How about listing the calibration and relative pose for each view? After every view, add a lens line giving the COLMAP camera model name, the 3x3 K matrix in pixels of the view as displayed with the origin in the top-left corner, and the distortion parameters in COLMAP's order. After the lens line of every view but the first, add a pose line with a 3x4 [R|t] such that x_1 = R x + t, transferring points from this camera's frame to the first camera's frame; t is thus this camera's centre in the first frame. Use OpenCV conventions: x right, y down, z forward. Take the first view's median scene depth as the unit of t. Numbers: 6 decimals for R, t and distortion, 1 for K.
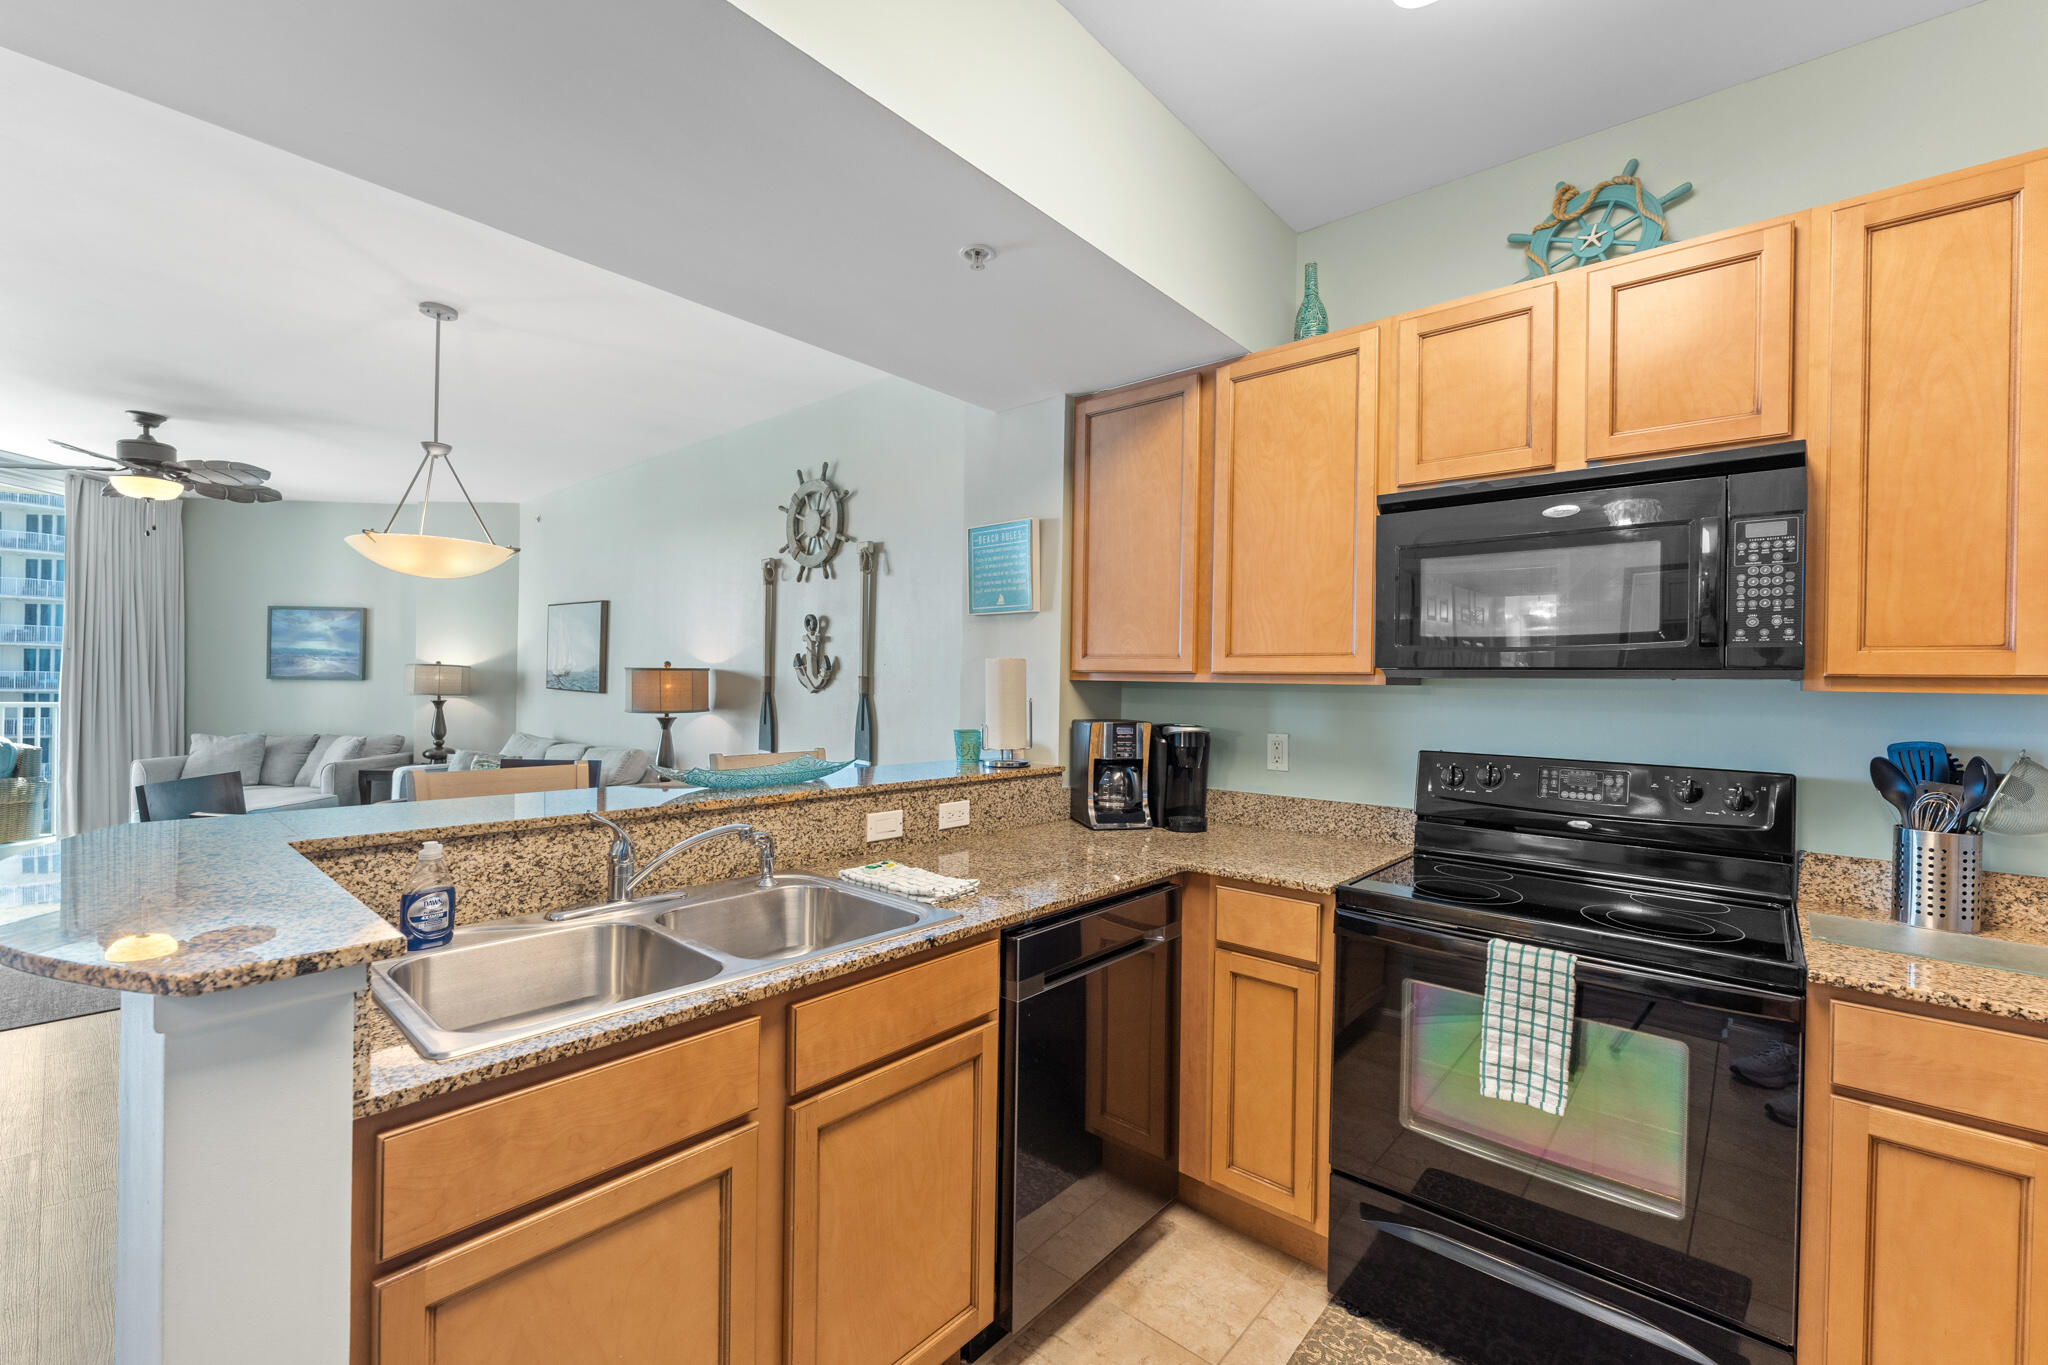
lens RADIAL K [[851.9, 0, 1019.6], [0, 851.9, 682.6], [0, 0, 1]] dist [0.001322, 0.000292]
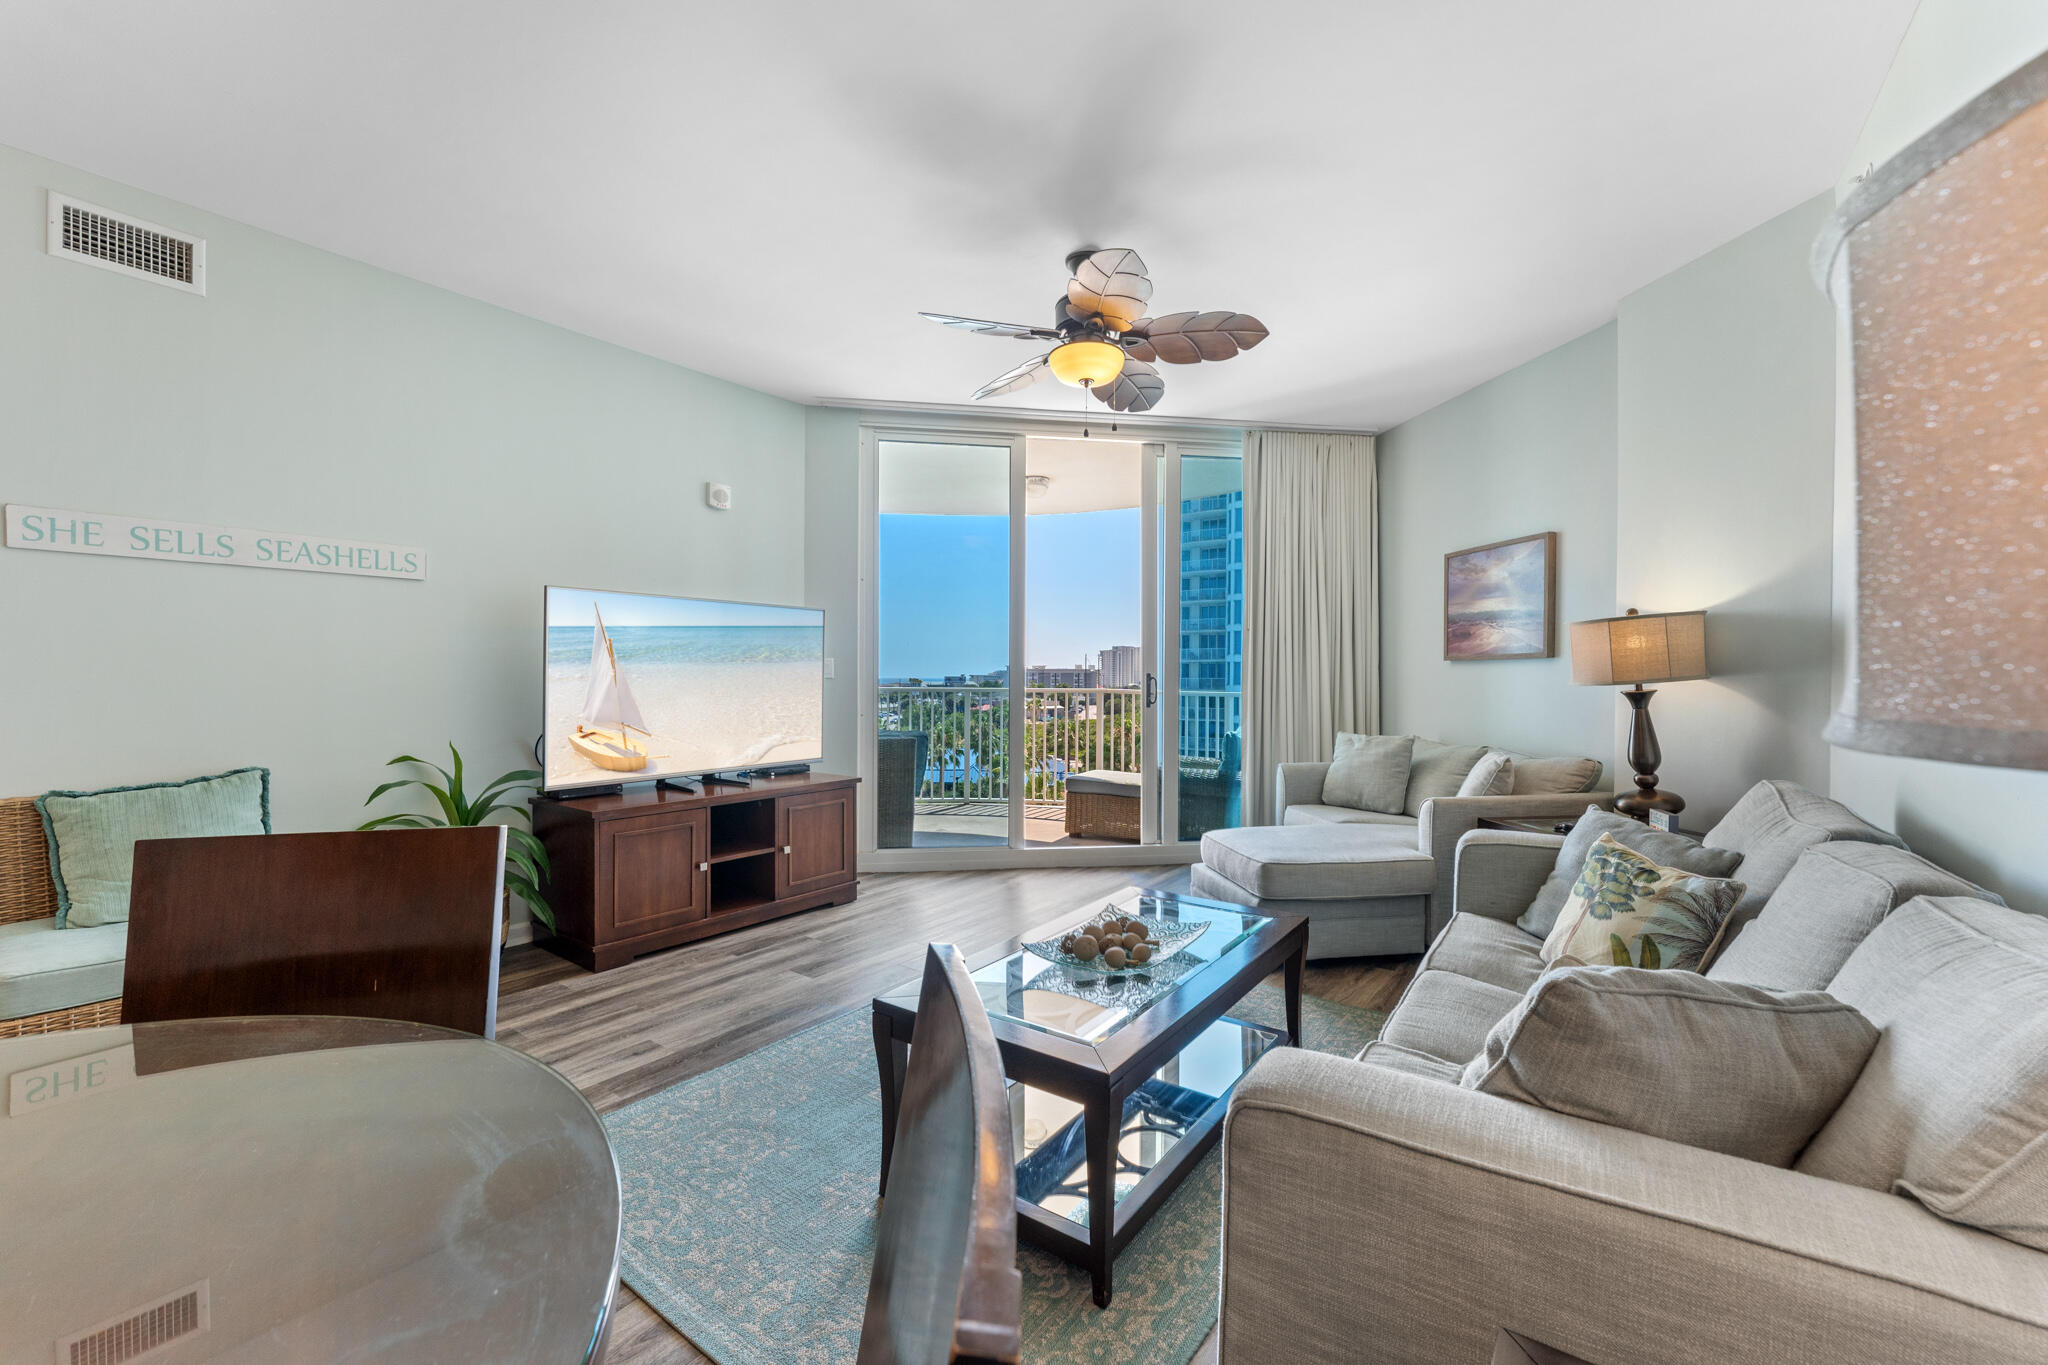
lens RADIAL K [[828.8, 0, 1027.1], [0, 828.8, 680.3], [0, 0, 1]] dist [-0.000311, 0.000013]
pose [[0.097501, -0.009329, -0.995192, -0.271852], [-0.006246, 0.999931, -0.009985, 0.021685], [0.995216, 0.007190, 0.097436, 0.650032]]
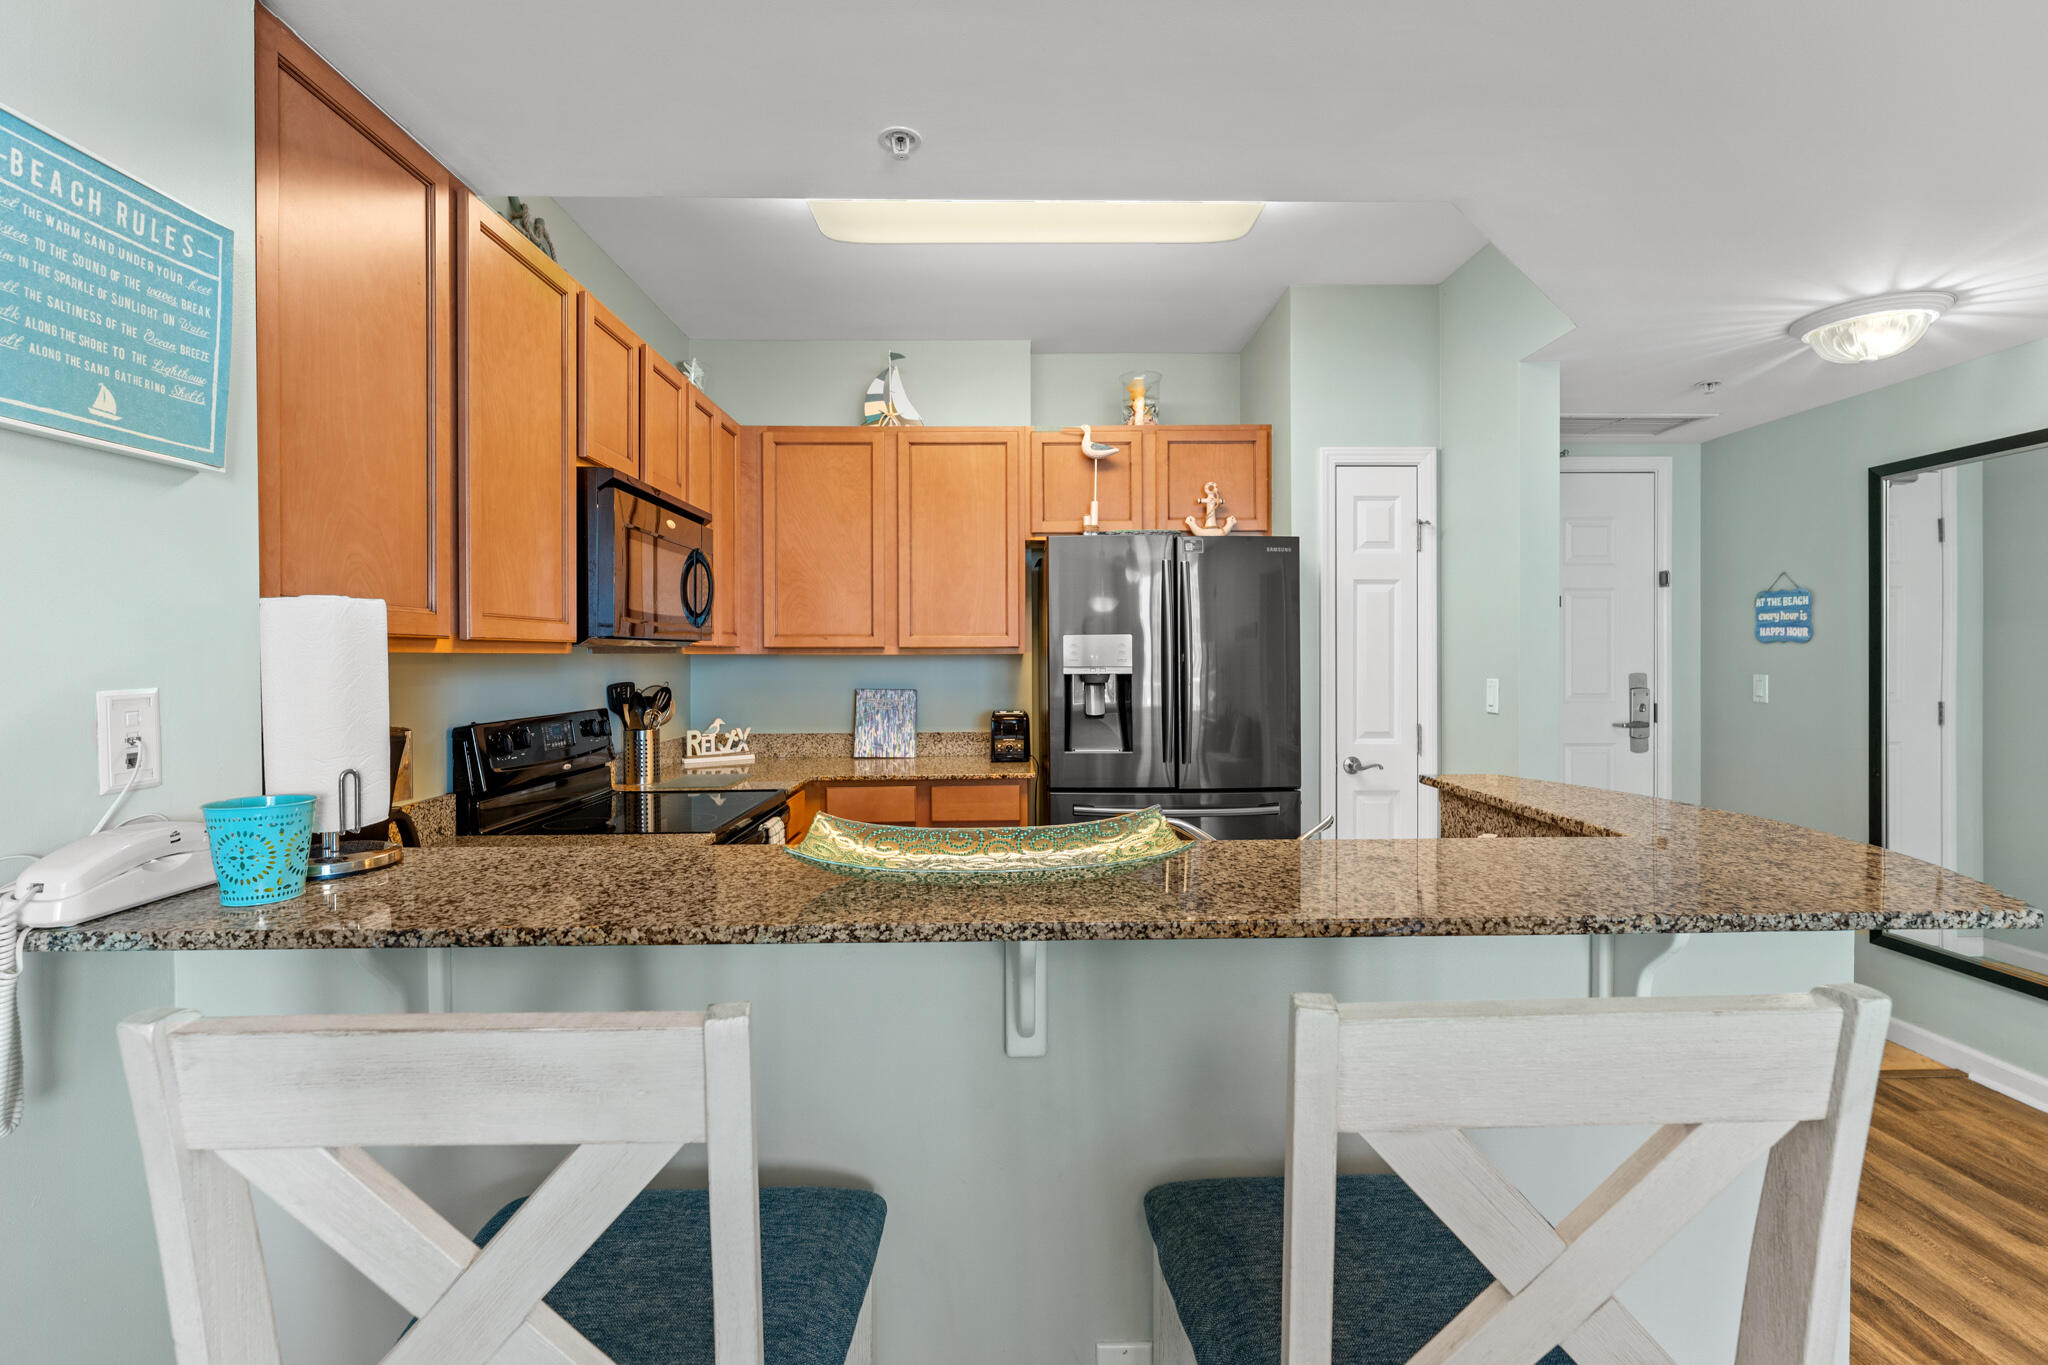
lens RADIAL K [[923.9, 0, 1033.5], [0, 923.9, 658.9], [0, 0, 1]] dist [0.000727, 0.000291]
pose [[-0.677524, -0.010692, 0.735423, -0.231108], [0.002272, 0.999859, 0.016629, -0.003630], [-0.735497, 0.012937, -0.677404, 0.447621]]
